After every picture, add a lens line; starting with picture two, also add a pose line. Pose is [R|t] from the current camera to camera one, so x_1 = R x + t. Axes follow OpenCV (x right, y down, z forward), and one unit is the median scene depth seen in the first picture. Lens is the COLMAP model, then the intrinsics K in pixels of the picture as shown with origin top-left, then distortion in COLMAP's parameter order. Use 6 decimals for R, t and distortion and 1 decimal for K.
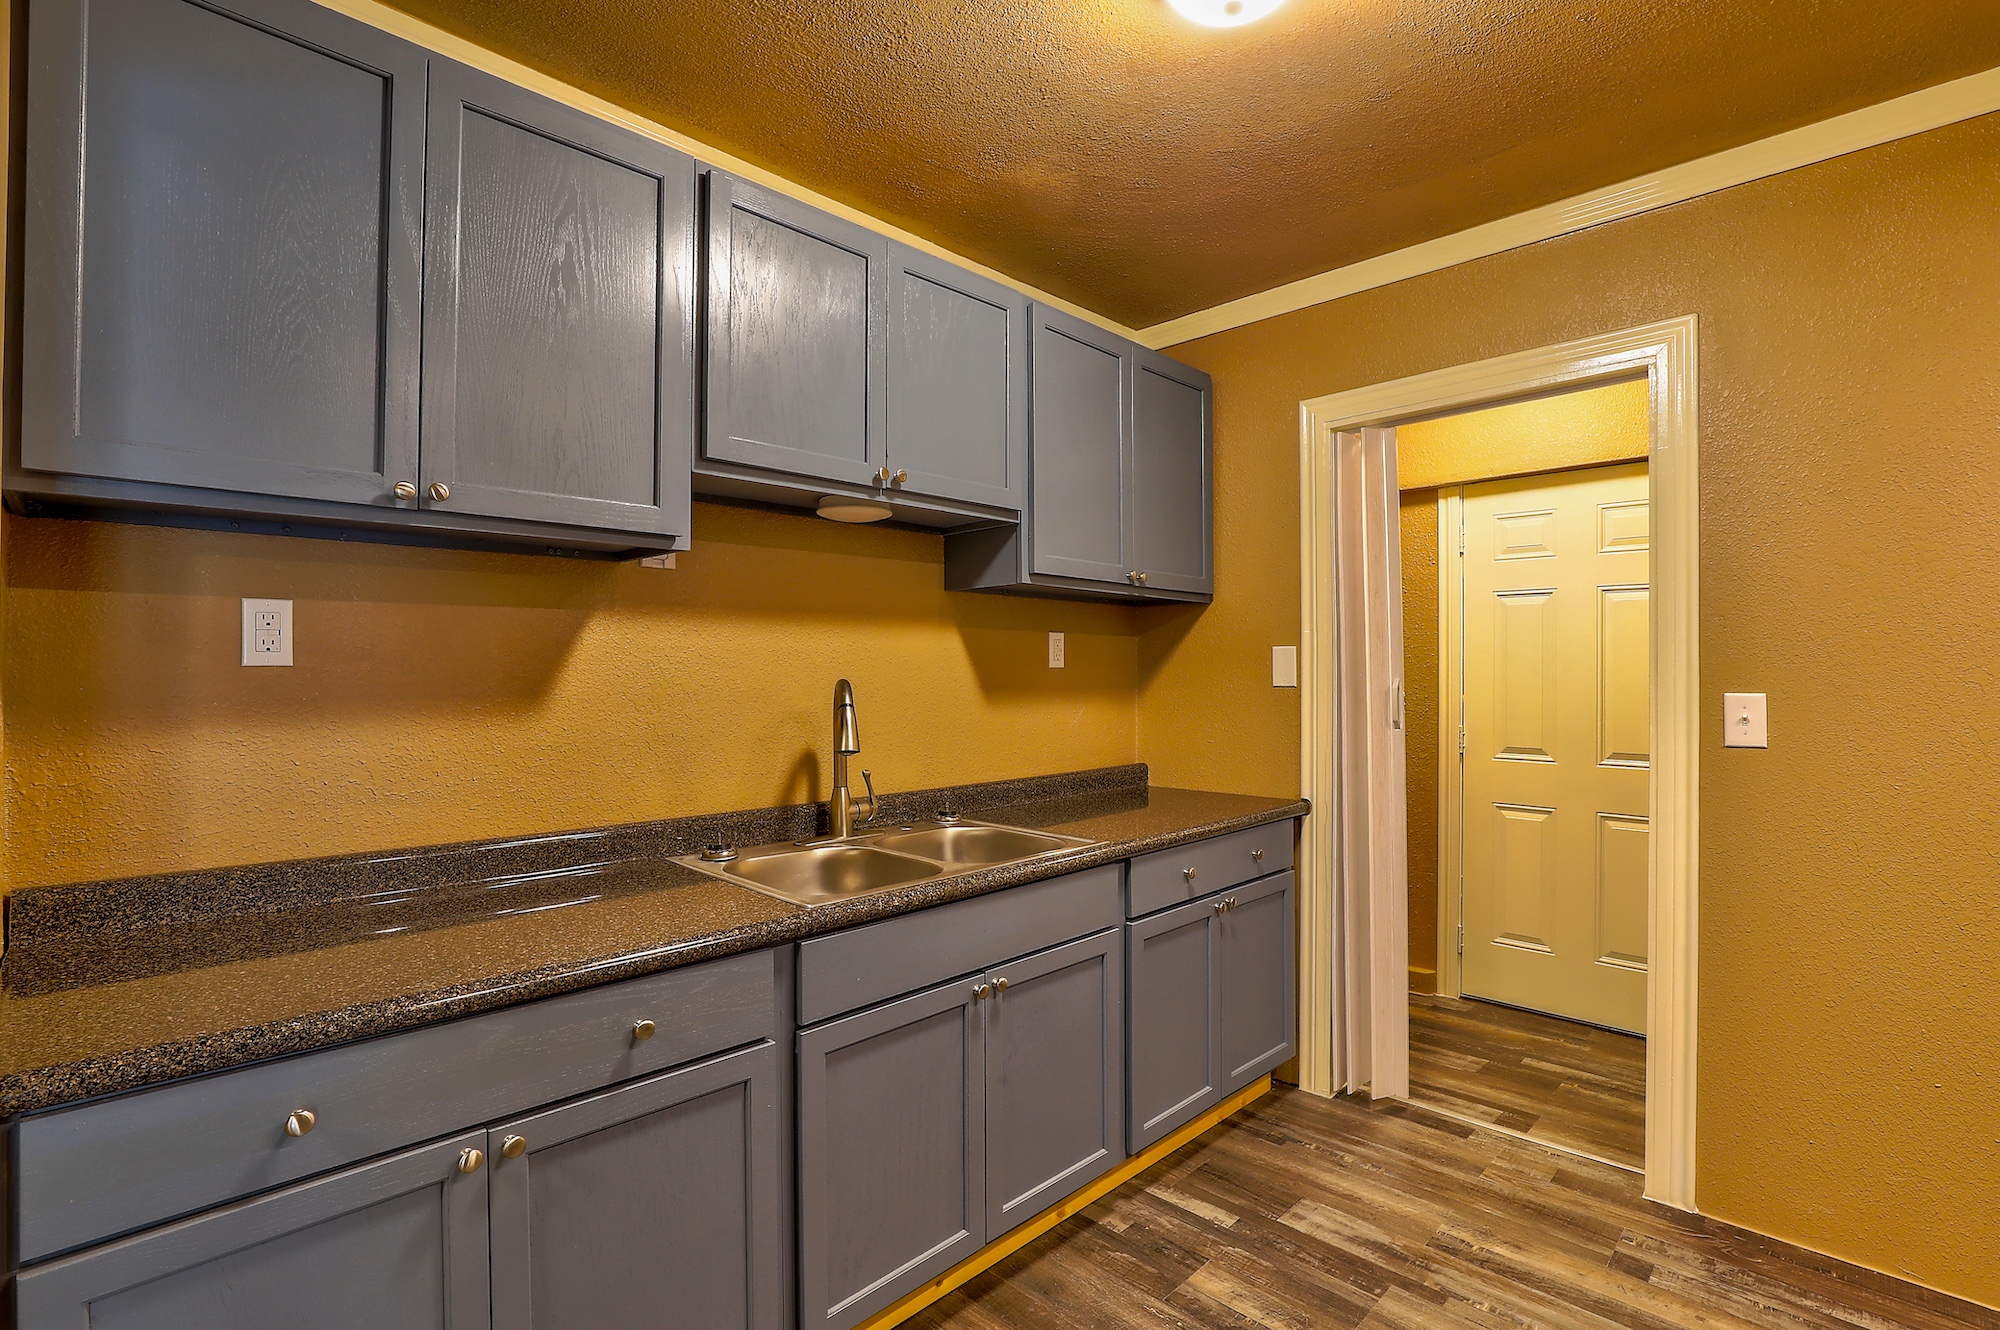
lens RADIAL K [[948.0, 0, 1044.9], [0, 948.0, 682.1], [0, 0, 1]] dist [-0.033239, -0.000576]
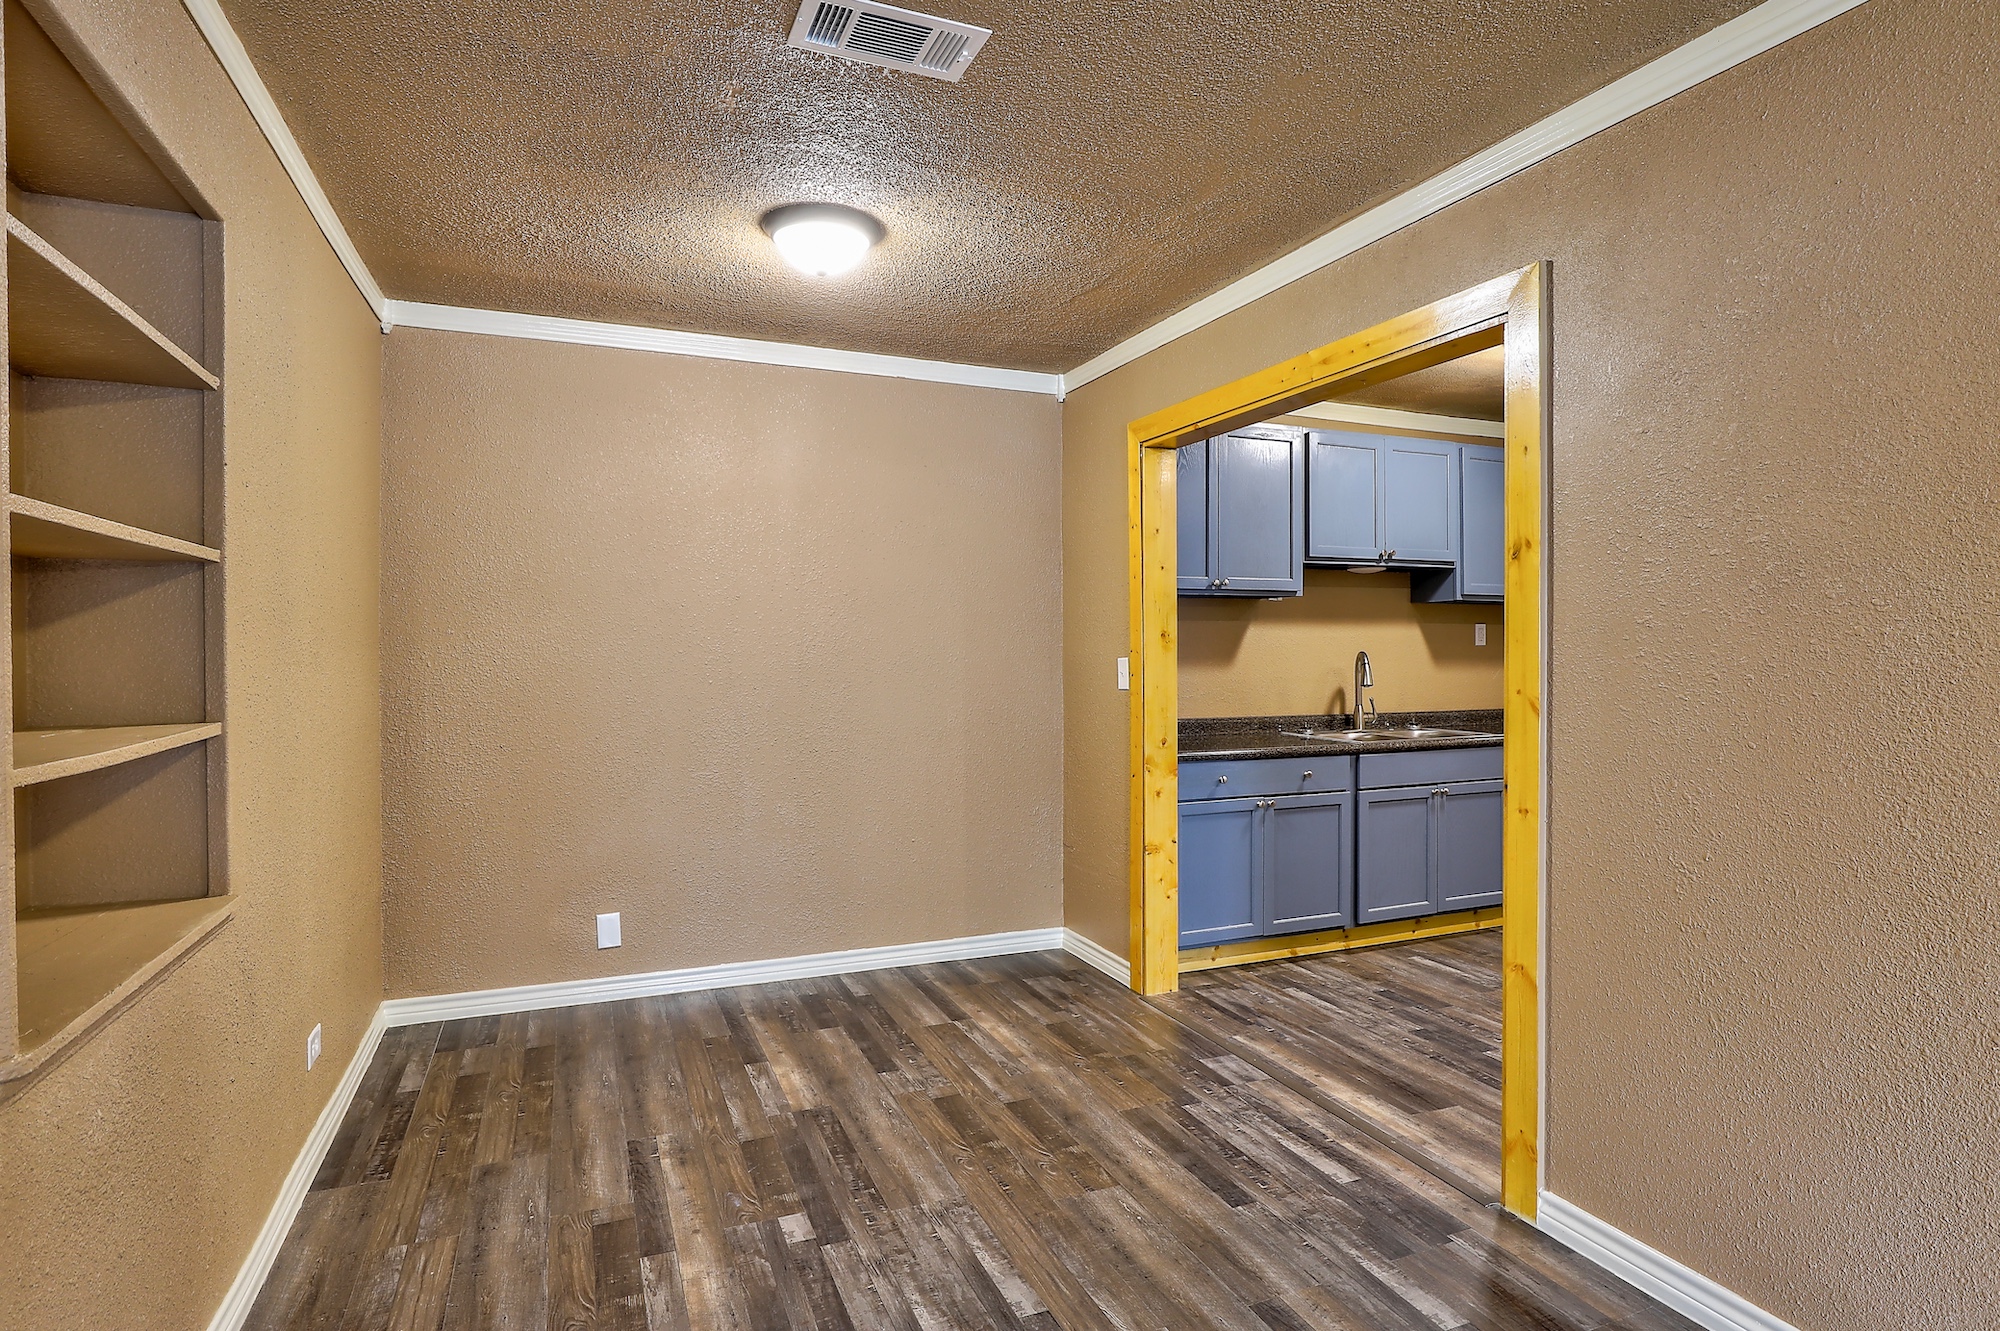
lens RADIAL K [[1070.0, 0, 1000.0], [0, 1070.0, 665.5], [0, 0, 1]] dist [-0.002742, -0.000248]
pose [[0.906412, -0.001349, -0.422392, 0.053058], [-0.000174, 0.999994, -0.003568, 0.034033], [0.422394, 0.003308, 0.906406, -1.375841]]
